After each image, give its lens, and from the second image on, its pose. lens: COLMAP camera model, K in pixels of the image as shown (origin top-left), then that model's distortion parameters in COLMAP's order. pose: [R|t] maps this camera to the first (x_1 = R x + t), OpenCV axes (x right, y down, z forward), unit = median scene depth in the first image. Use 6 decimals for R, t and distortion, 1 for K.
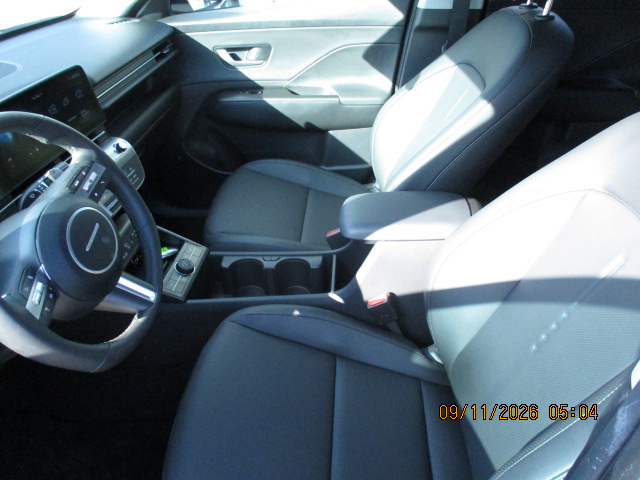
lens RADIAL K [[536.1, 0, 319.1], [0, 536.1, 241.2], [0, 0, 1]] dist [-0.029480, 0.006987]
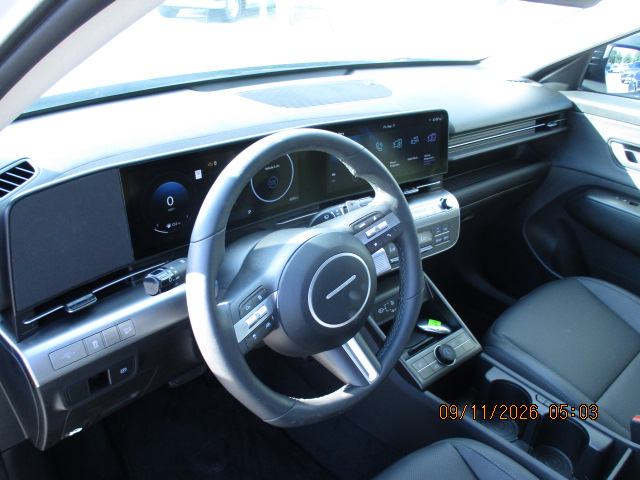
lens RADIAL K [[536.1, 0, 320.1], [0, 536.1, 237.4], [0, 0, 1]] dist [-0.029480, 0.006987]
pose [[0.718436, 0.412484, -0.560096, 0.011087], [-0.468257, 0.882228, 0.049085, -0.069743], [0.514379, 0.227005, 0.826972, 0.143118]]
